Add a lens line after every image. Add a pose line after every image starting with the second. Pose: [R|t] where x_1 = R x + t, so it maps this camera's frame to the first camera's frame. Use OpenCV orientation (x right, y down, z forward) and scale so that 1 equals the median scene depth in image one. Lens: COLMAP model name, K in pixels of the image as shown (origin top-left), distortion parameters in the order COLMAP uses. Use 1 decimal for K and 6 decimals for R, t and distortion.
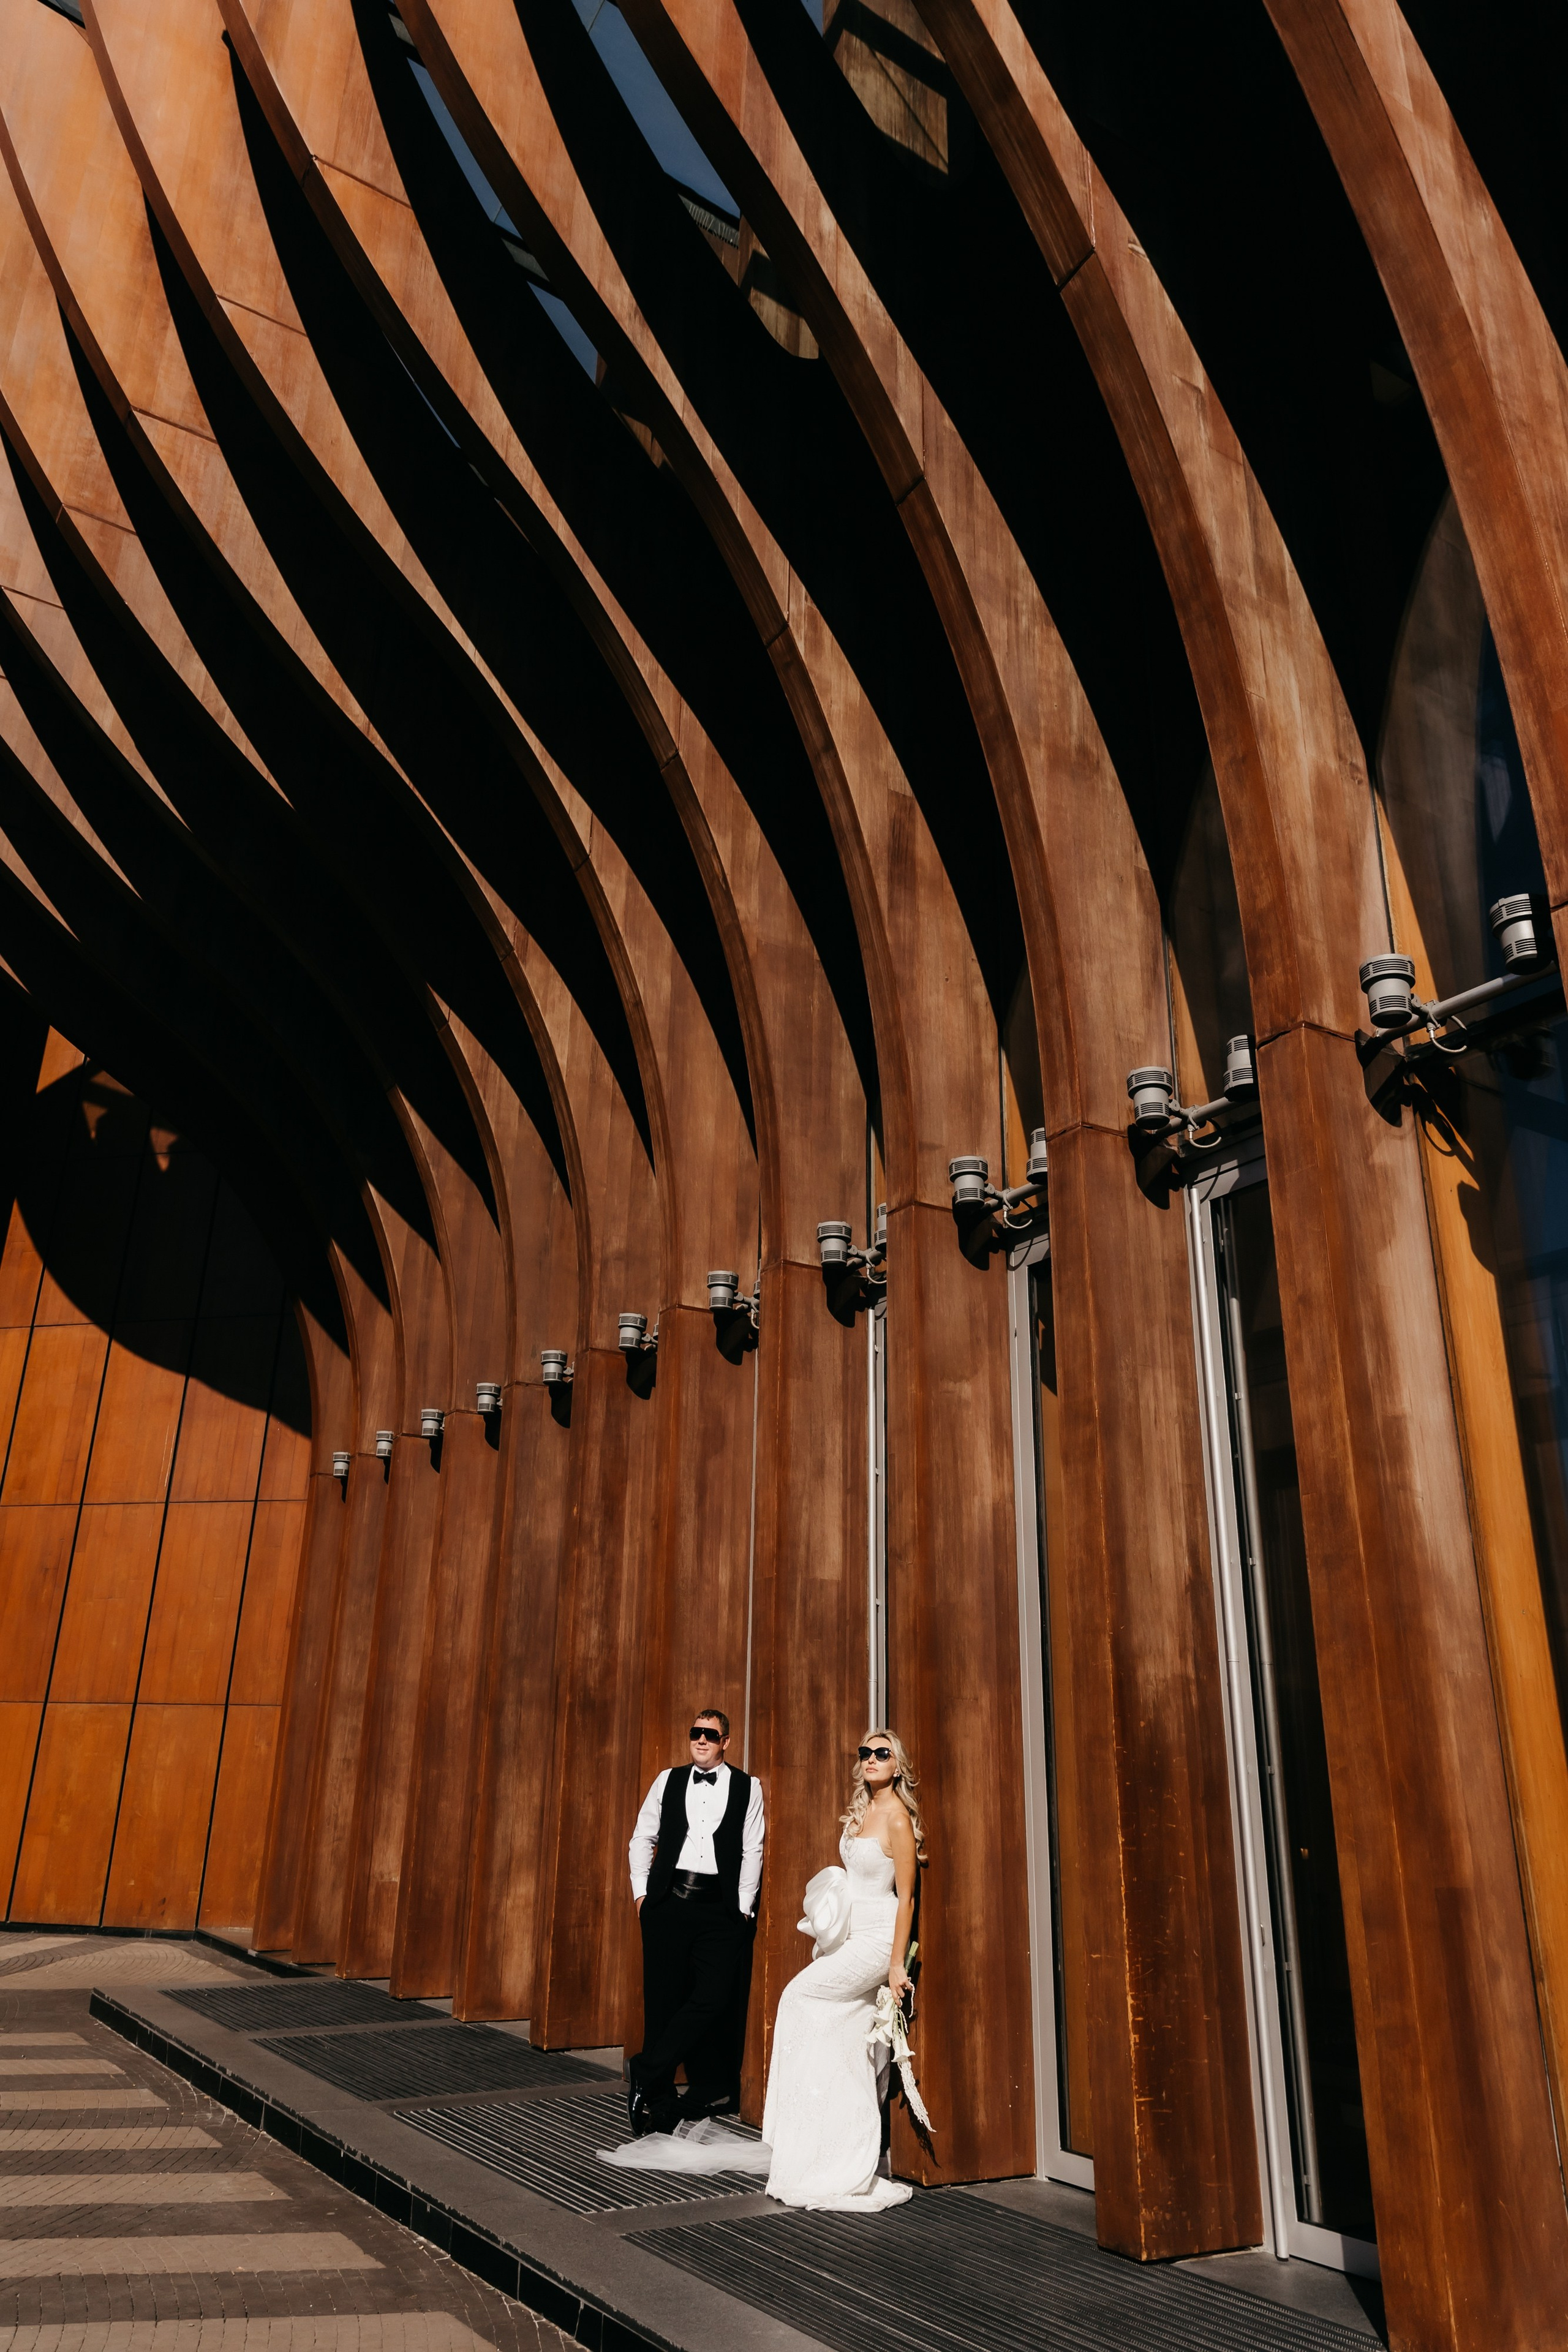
lens RADIAL K [[1659.7, 0, 723.0], [0, 1659.7, 1133.6], [0, 0, 1]] dist [0.010792, -0.007994]
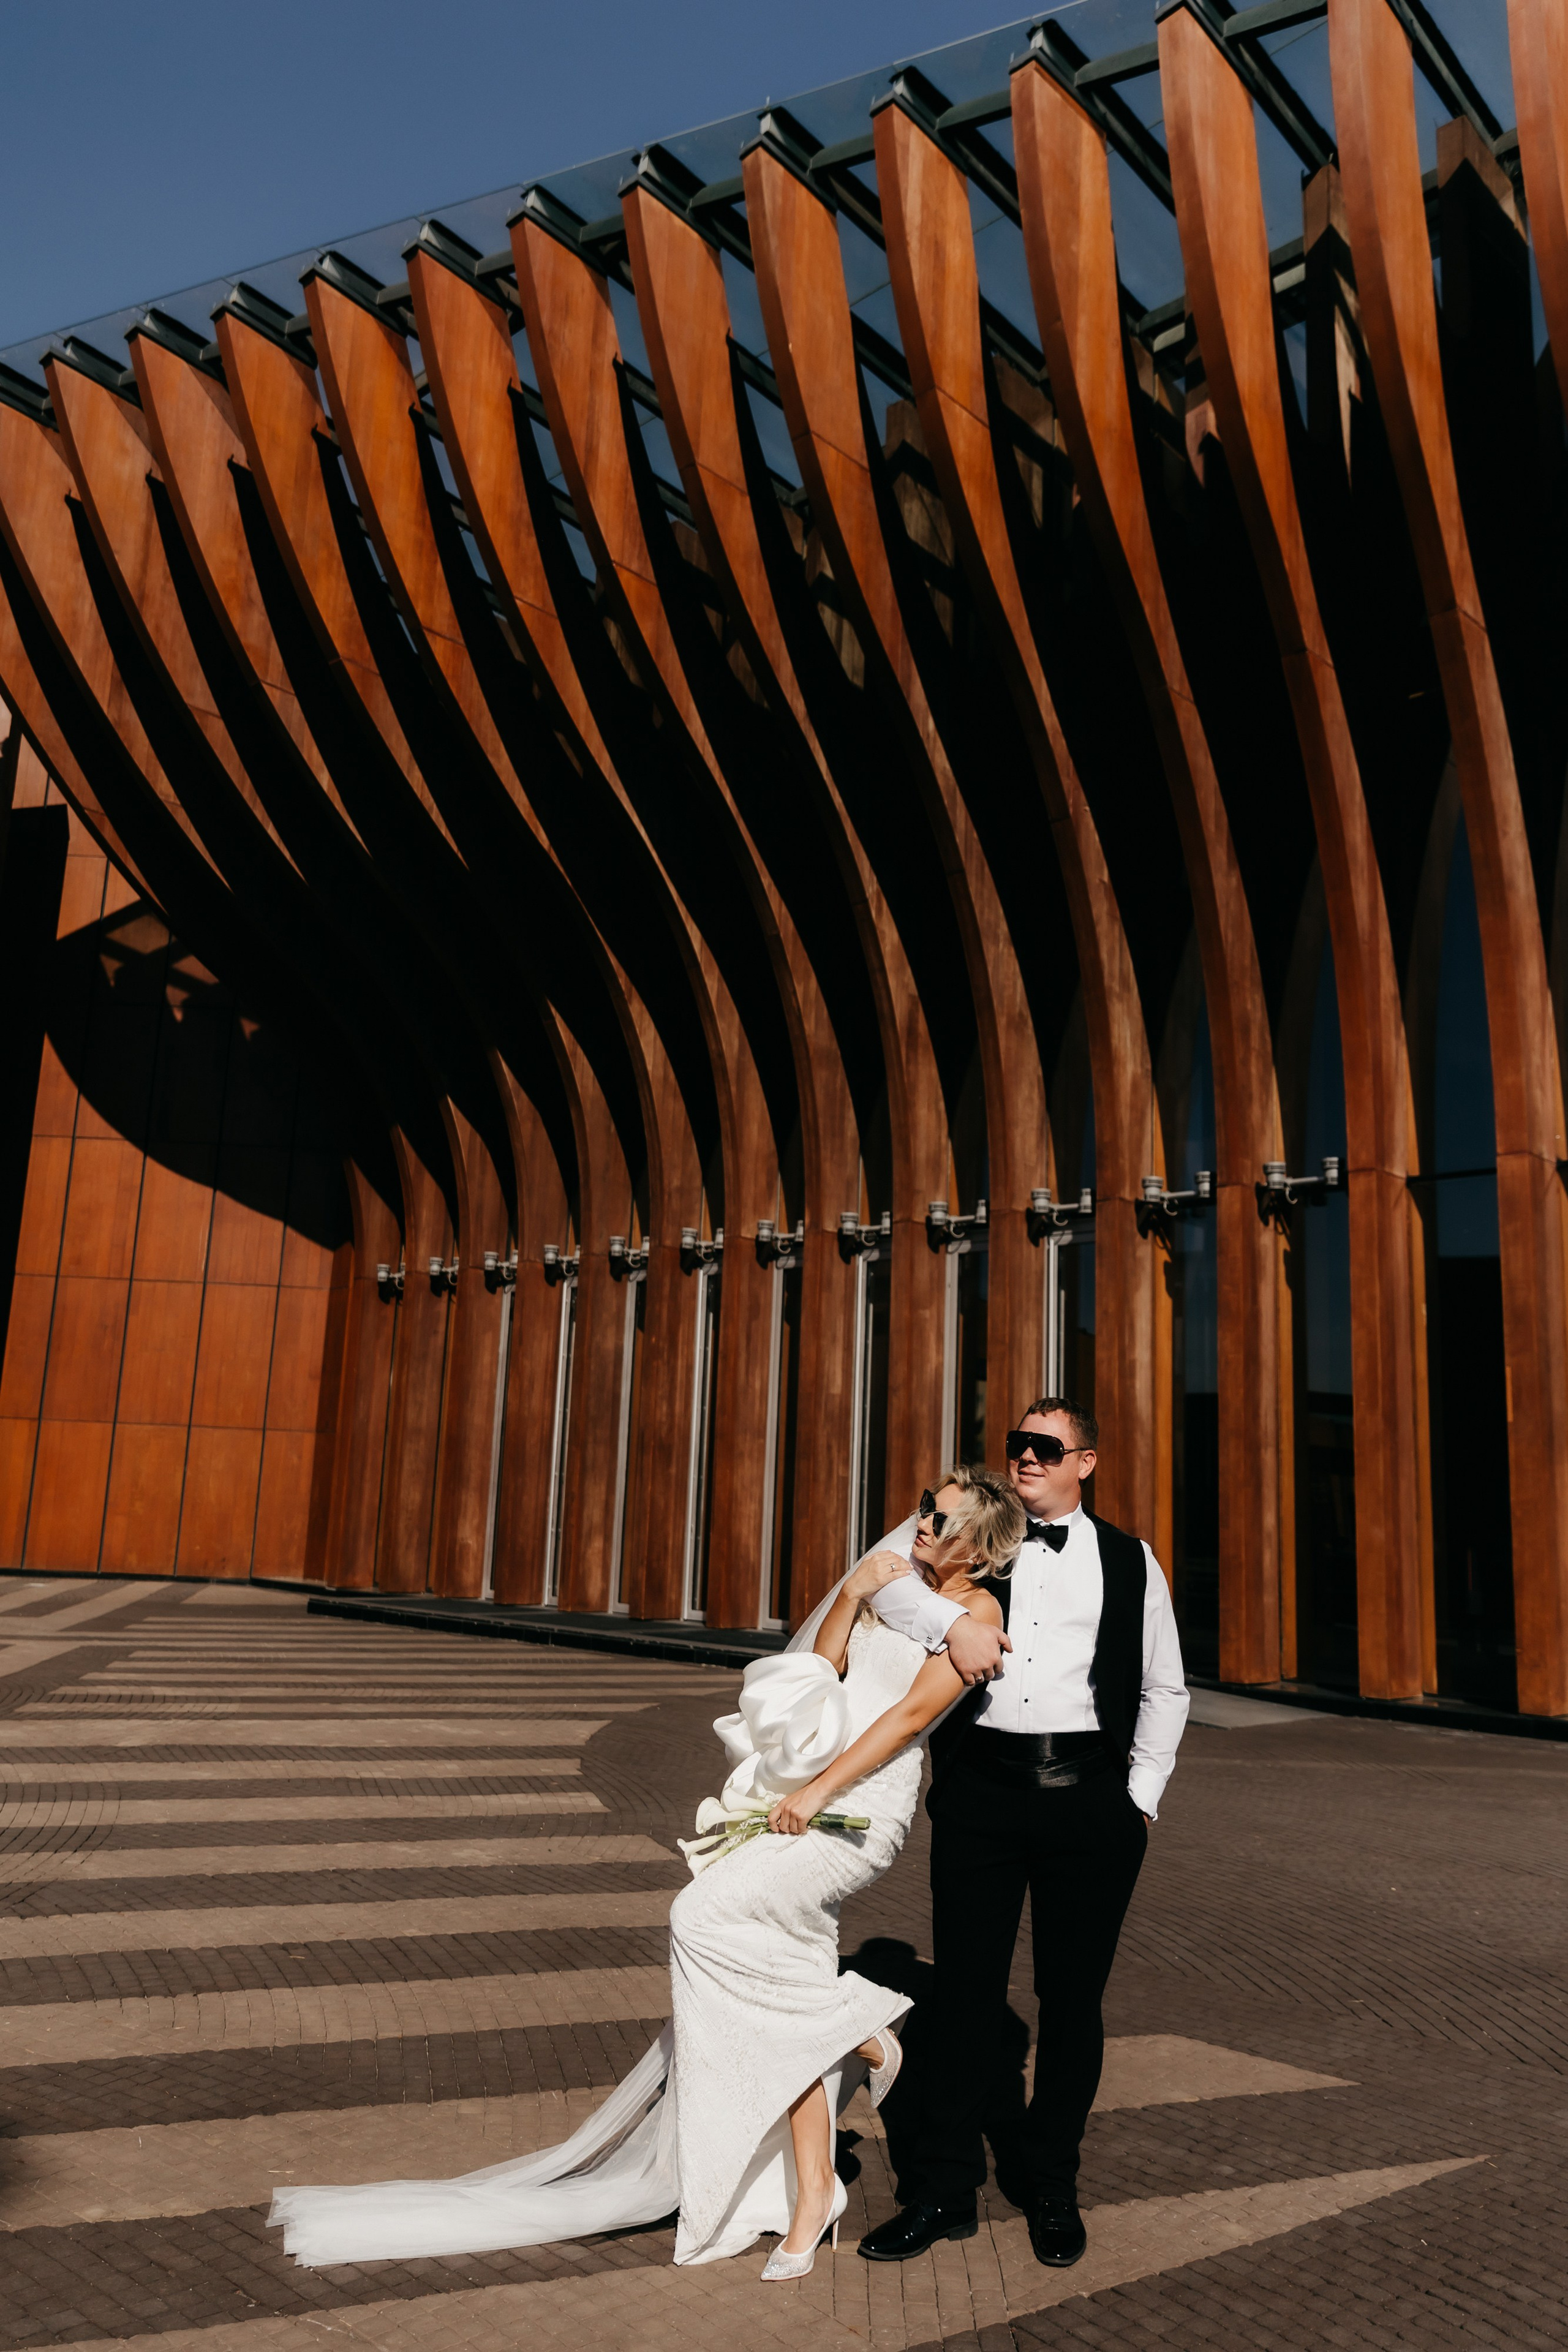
lens RADIAL K [[1683.0, 0, 786.6], [0, 1683.0, 1176.2], [0, 0, 1]] dist [-0.026029, 0.012064]
pose [[0.964525, 0.065727, 0.255680, -0.449976], [-0.111589, 0.979240, 0.169226, -0.275491], [-0.239249, -0.191754, 0.951835, -0.733190]]
